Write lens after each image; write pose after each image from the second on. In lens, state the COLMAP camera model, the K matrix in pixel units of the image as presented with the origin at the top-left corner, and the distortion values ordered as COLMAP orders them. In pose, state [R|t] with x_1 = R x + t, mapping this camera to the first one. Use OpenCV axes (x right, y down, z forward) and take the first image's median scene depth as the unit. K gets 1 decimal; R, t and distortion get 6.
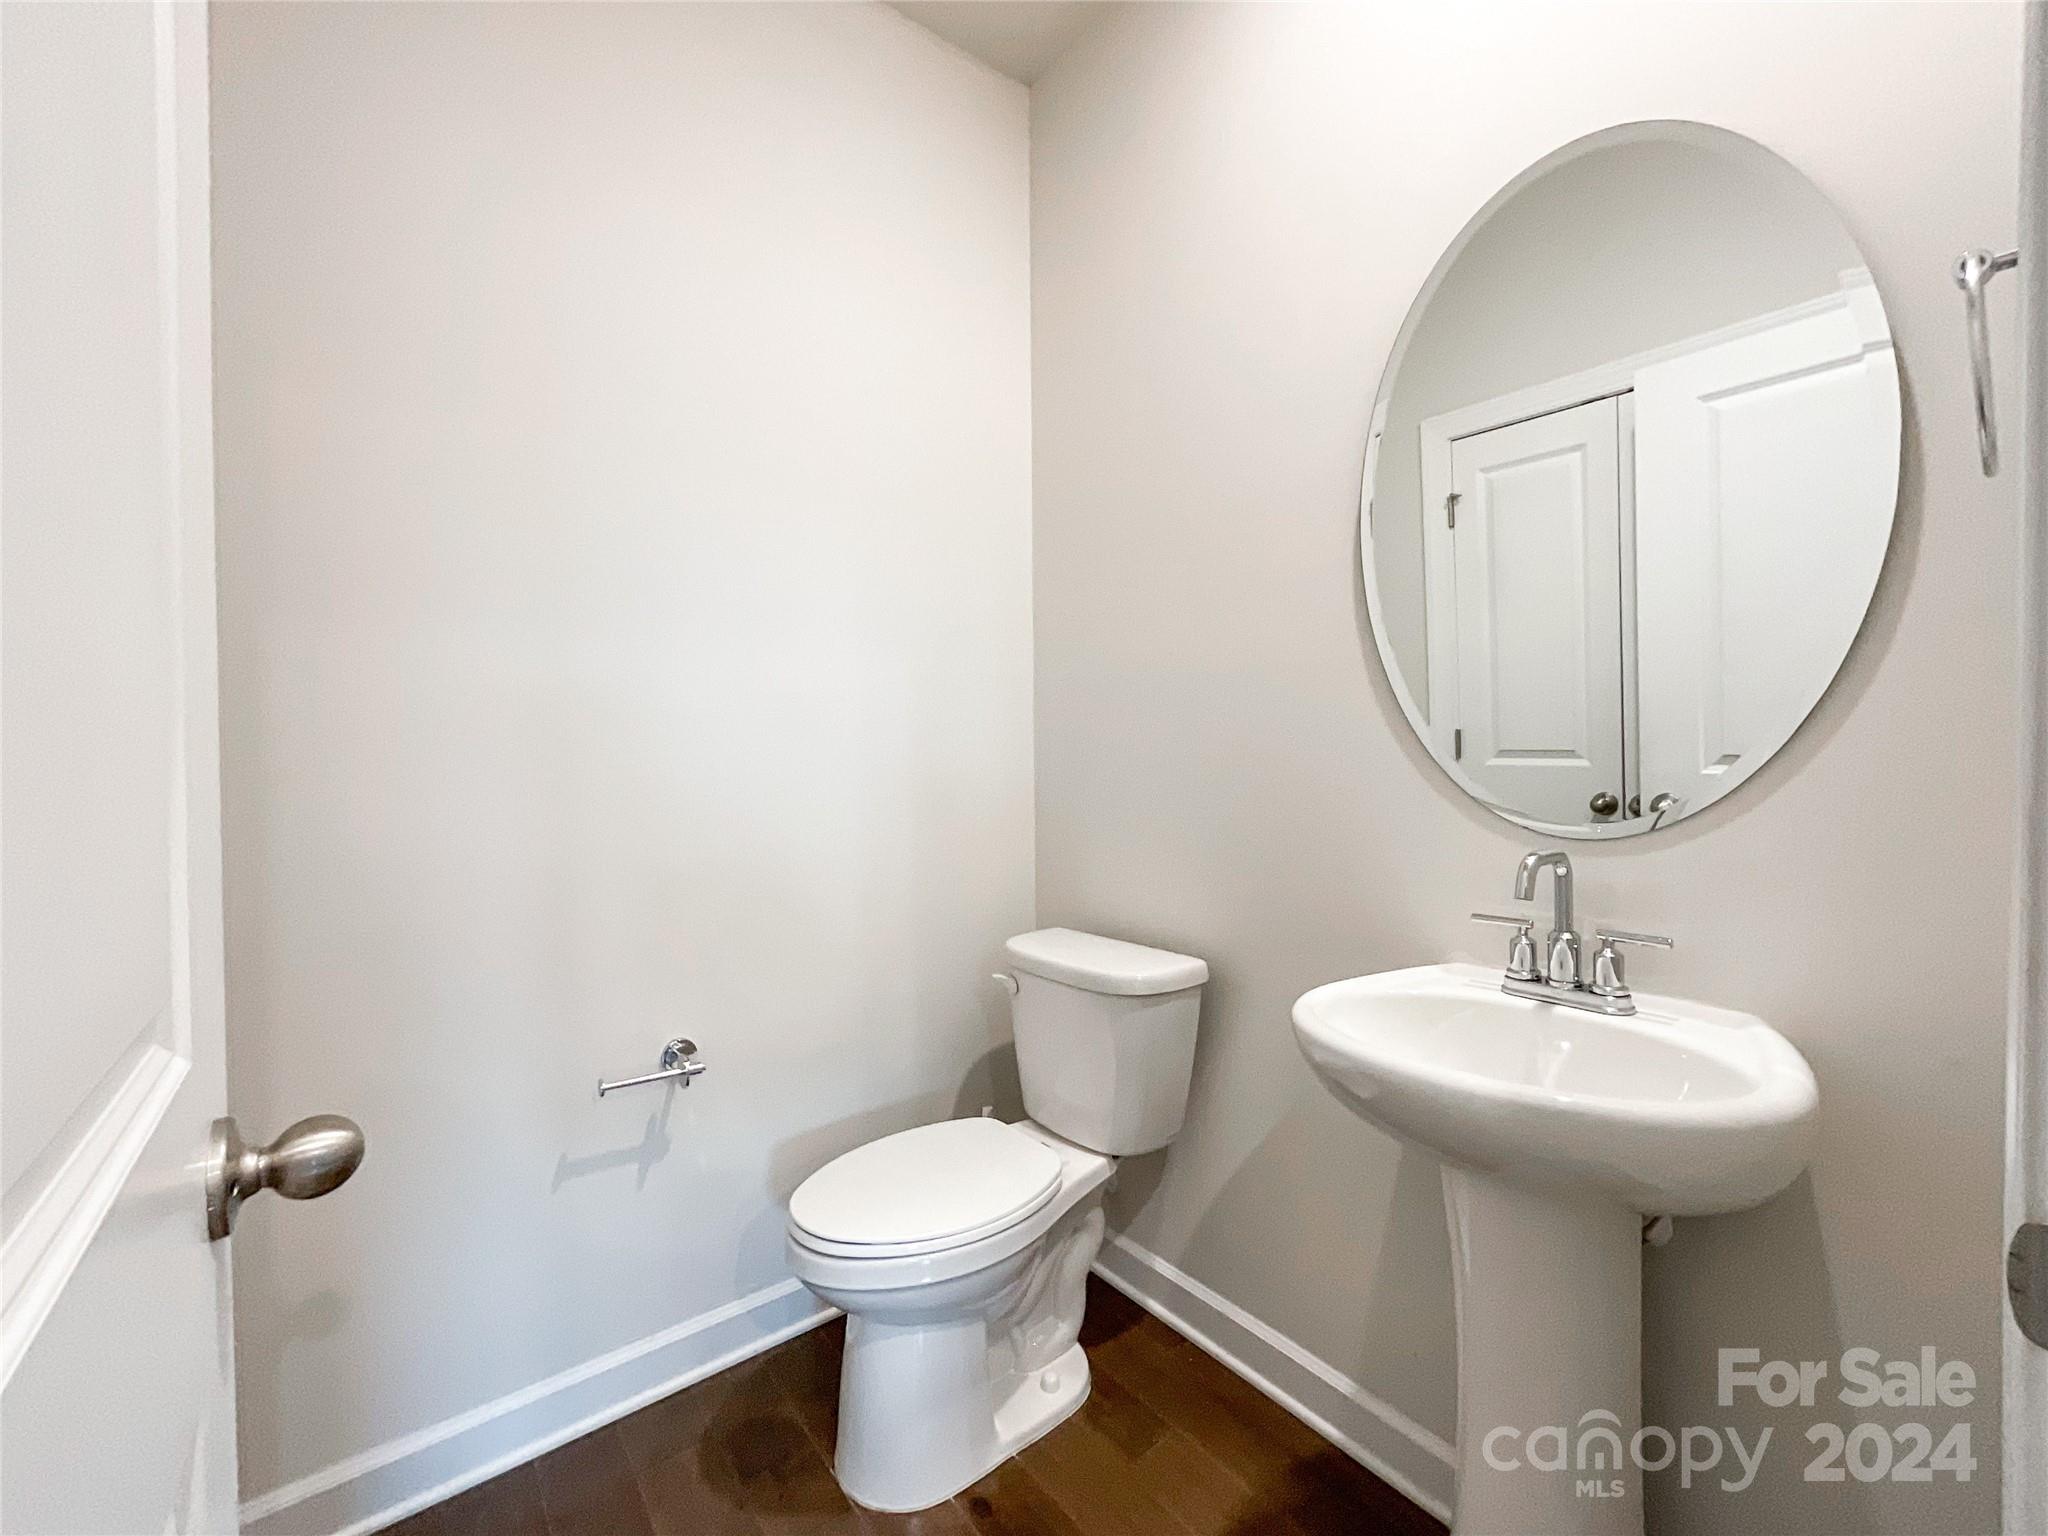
lens RADIAL K [[851.8, 0, 1028.0], [0, 851.8, 763.0], [0, 0, 1]] dist [-0.012381, 0.000489]
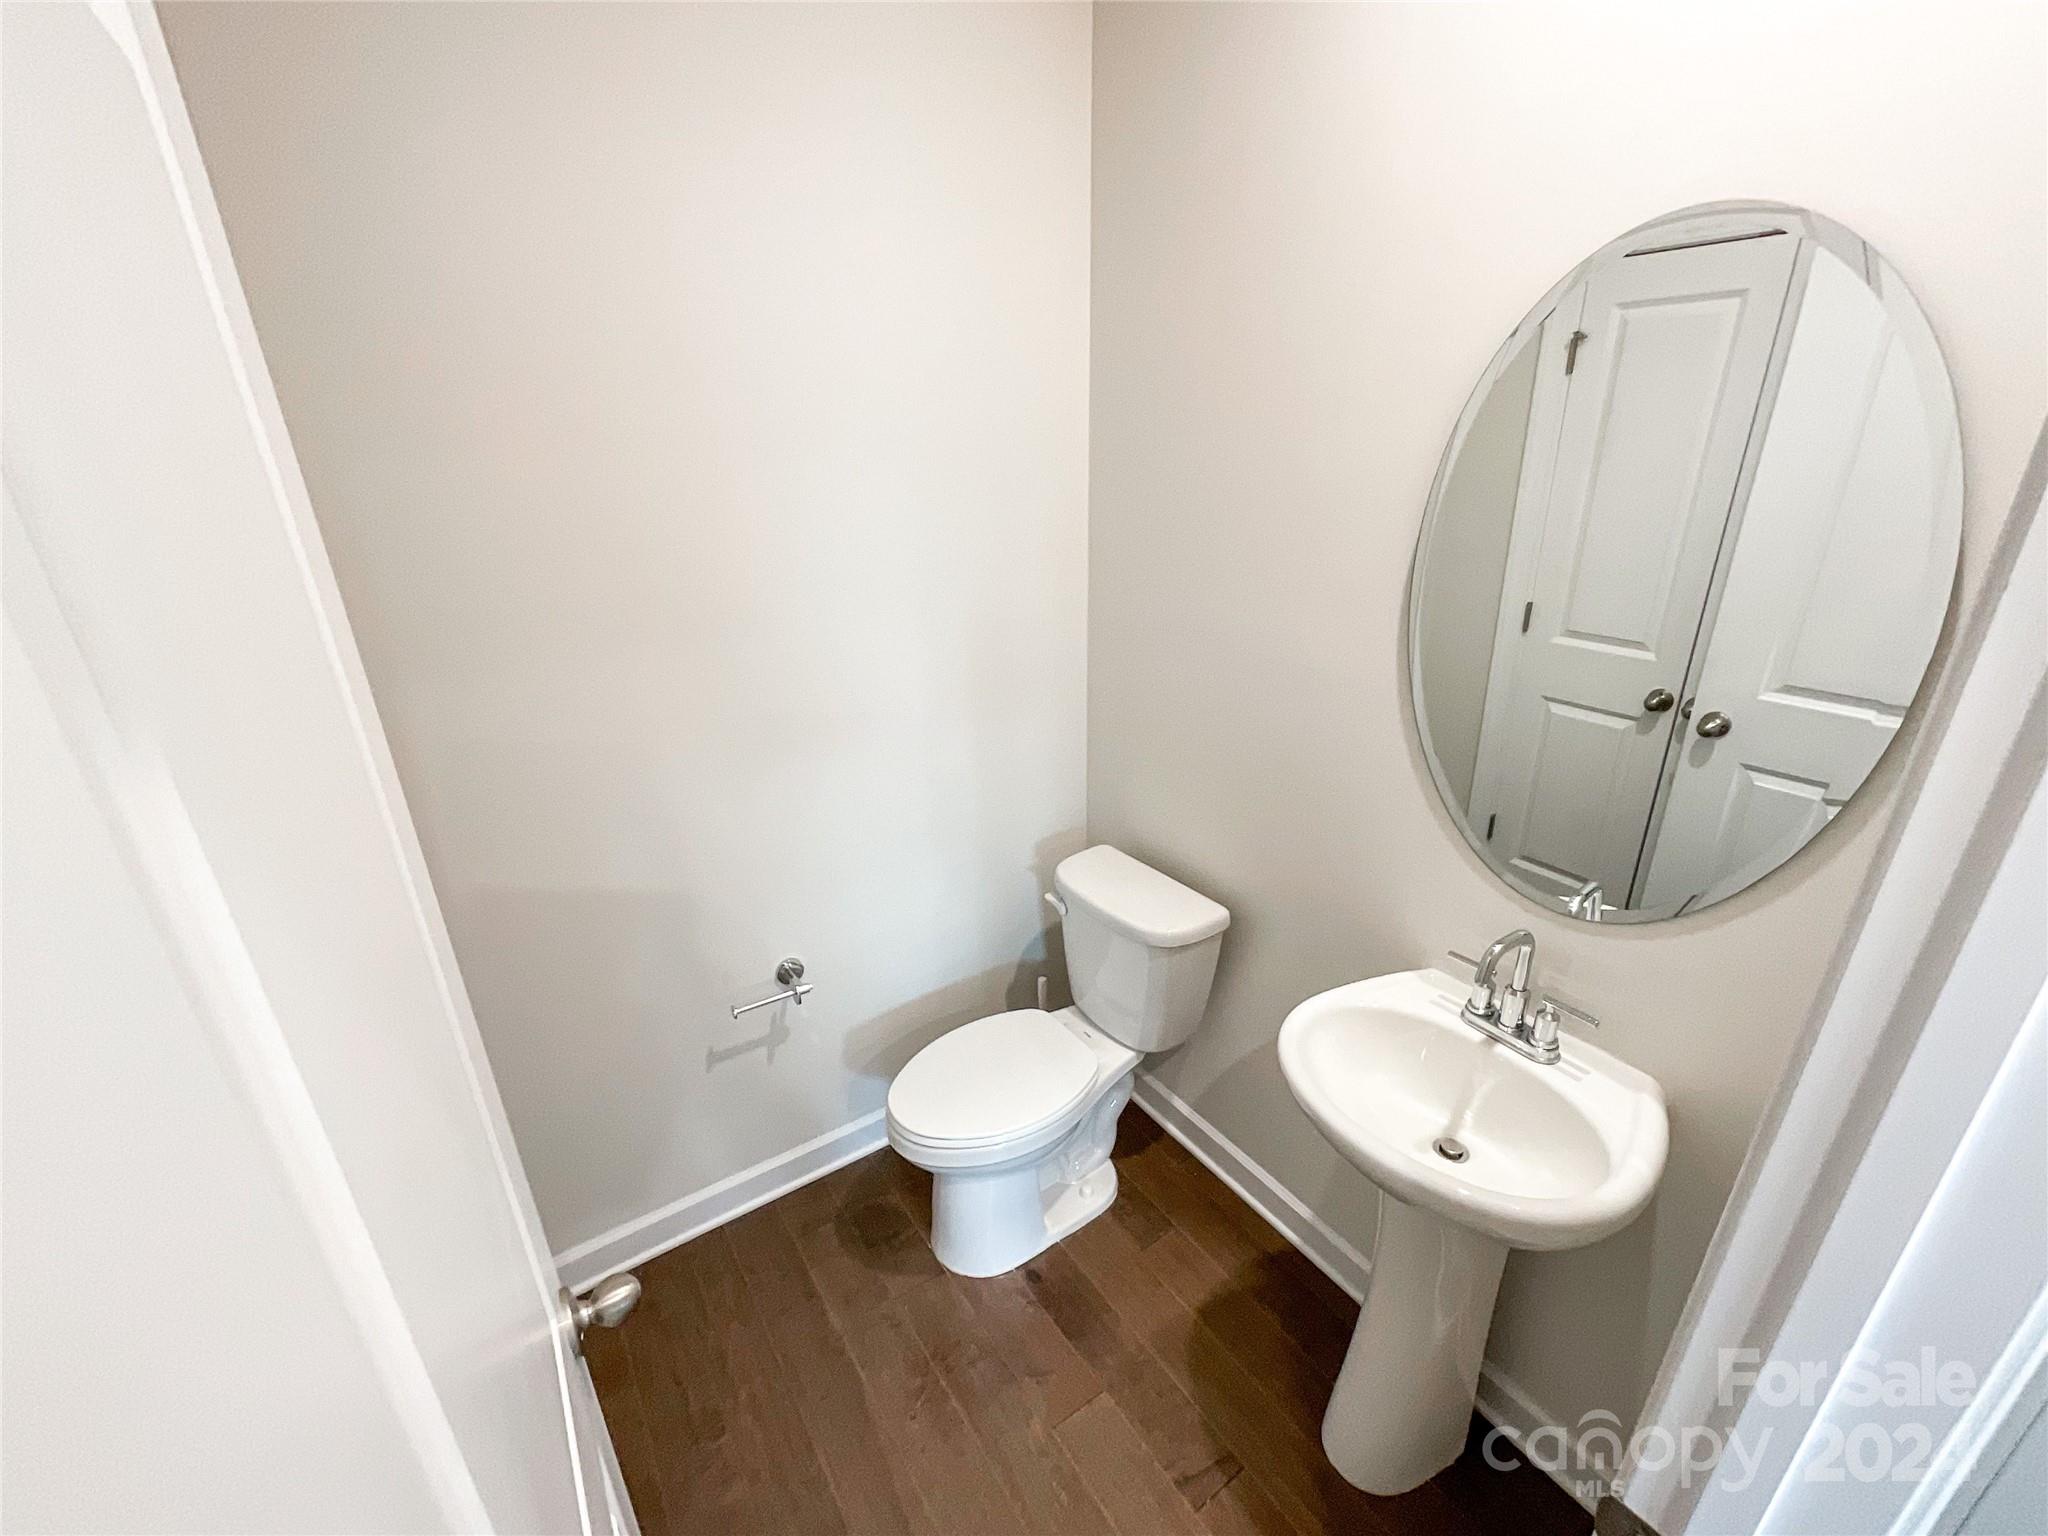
lens RADIAL K [[887.0, 0, 1038.0], [0, 887.0, 766.2], [0, 0, 1]] dist [-0.018265, 0.013311]
pose [[0.998132, 0.020341, -0.057604, 0.016644], [0.002413, 0.929074, 0.369886, -0.410409], [0.061042, -0.369334, 0.927290, -0.057531]]
